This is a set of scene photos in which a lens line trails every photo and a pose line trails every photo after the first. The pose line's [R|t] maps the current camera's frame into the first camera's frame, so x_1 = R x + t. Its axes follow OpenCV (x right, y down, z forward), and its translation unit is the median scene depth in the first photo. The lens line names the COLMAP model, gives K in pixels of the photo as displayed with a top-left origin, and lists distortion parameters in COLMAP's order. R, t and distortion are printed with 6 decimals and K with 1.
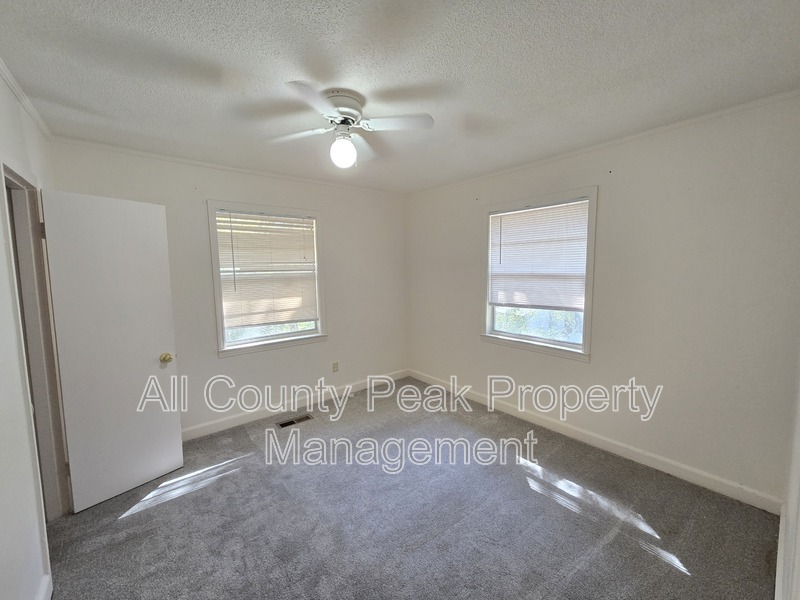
lens RADIAL K [[323.5, 0, 402.0], [0, 323.5, 297.6], [0, 0, 1]] dist [0.001661, -0.000152]
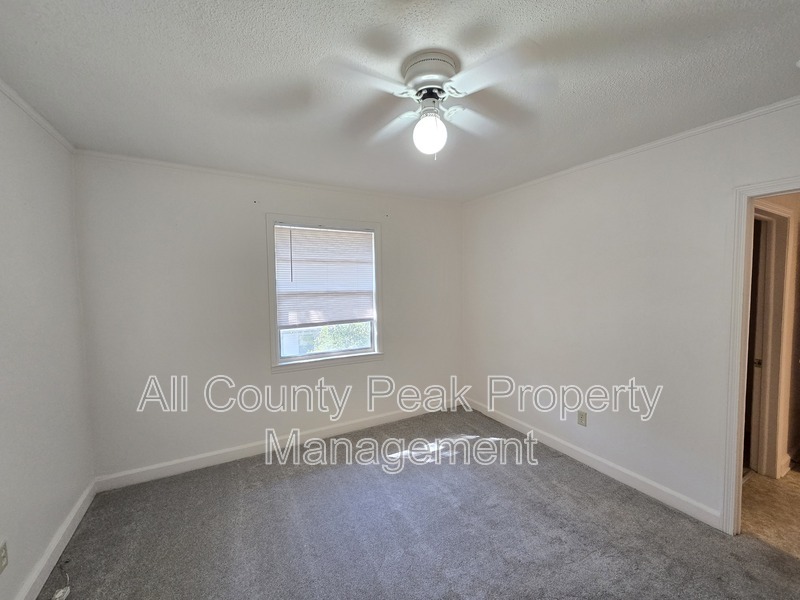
lens RADIAL K [[323.5, 0, 399.7], [0, 323.5, 298.1], [0, 0, 1]] dist [0.001661, -0.000152]
pose [[0.176382, -0.044068, 0.983335, -0.568414], [0.089514, 0.995576, 0.028560, -0.061254], [-0.980243, 0.082985, 0.179546, 0.585116]]
